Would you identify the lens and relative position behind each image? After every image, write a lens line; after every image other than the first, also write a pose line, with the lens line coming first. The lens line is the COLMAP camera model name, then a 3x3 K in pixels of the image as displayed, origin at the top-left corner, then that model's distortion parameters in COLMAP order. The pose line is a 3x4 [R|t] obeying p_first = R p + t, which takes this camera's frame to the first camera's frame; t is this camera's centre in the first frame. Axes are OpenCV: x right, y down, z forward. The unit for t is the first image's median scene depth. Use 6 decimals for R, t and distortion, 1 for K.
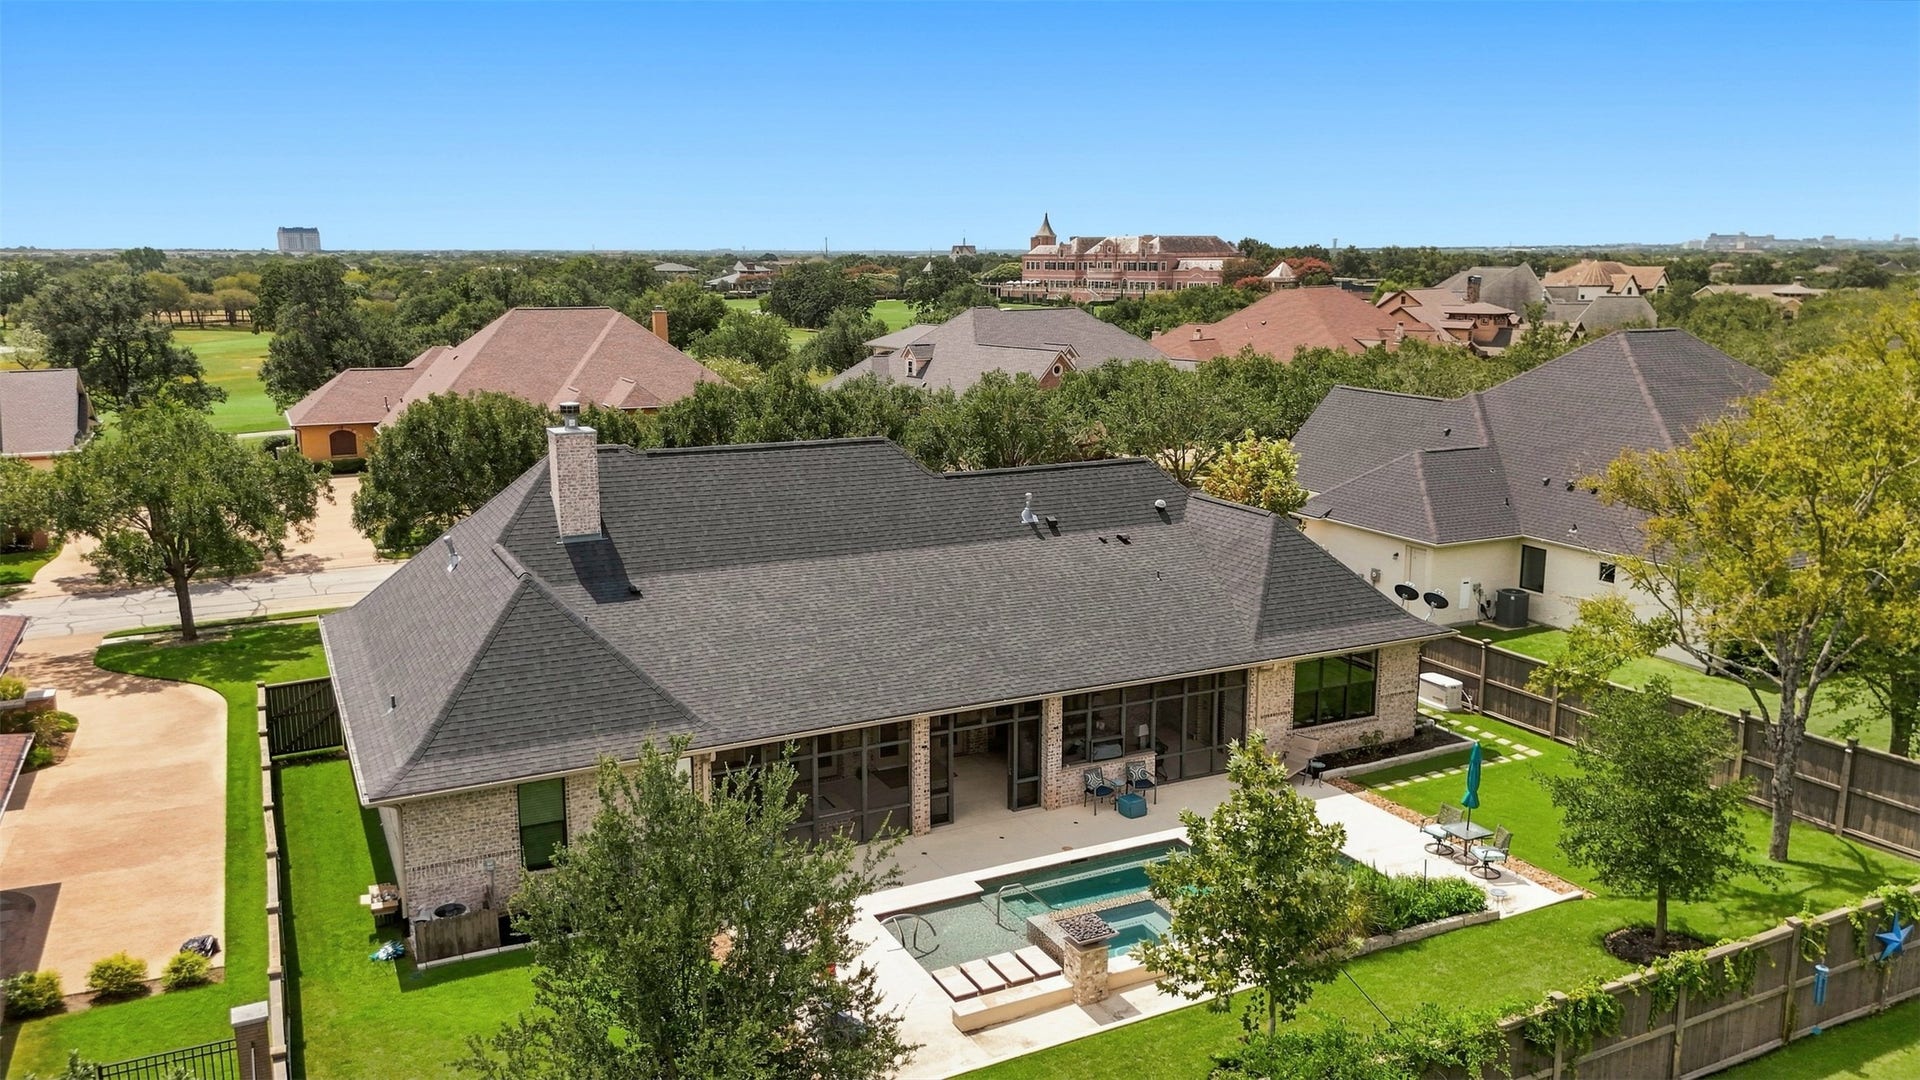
lens RADIAL K [[1418.6, 0, 954.7], [0, 1418.6, 545.3], [0, 0, 1]] dist [0.049457, -0.021406]
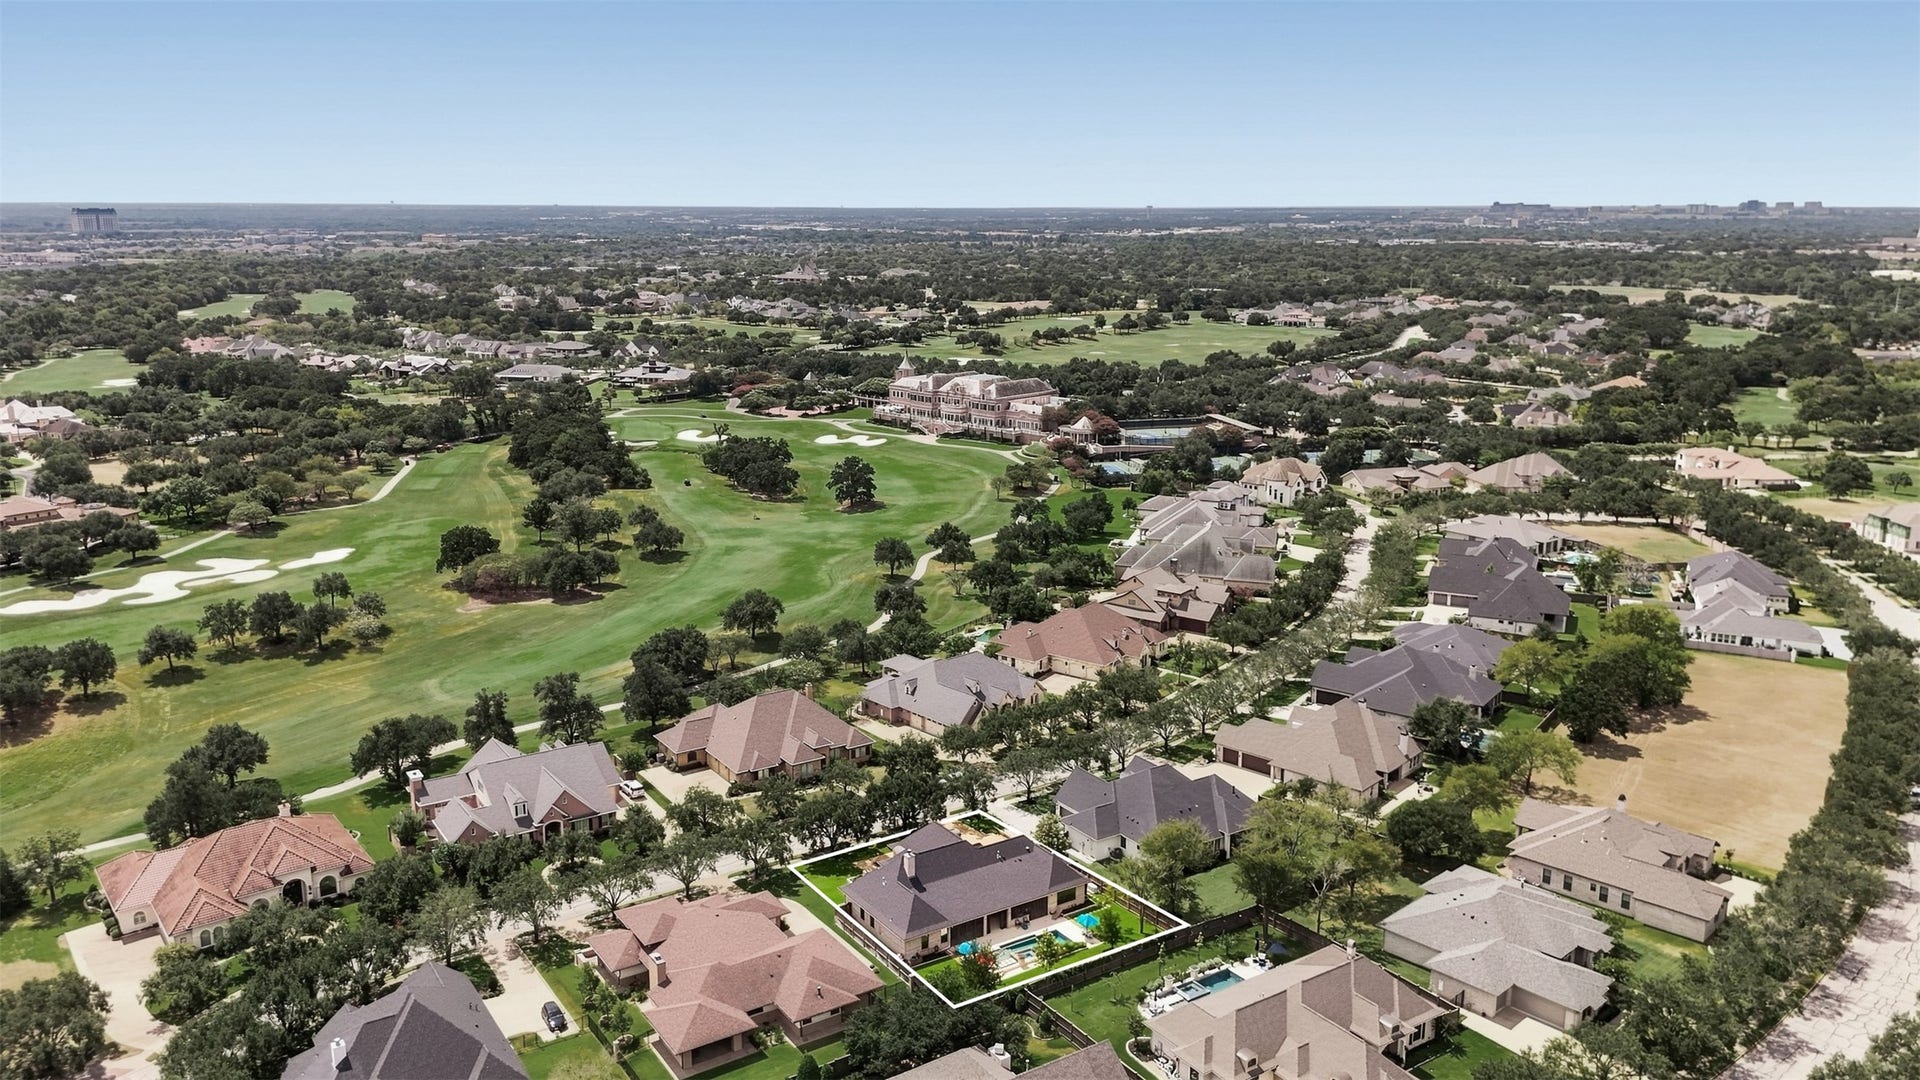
lens RADIAL K [[1418.6, 0, 958.8], [0, 1418.6, 537.4], [0, 0, 1]] dist [0.049457, -0.021406]
pose [[0.992186, -0.023738, 0.122493, -0.632799], [0.020582, 0.999424, 0.026965, -1.220499], [-0.123062, -0.024233, 0.992103, -3.597868]]
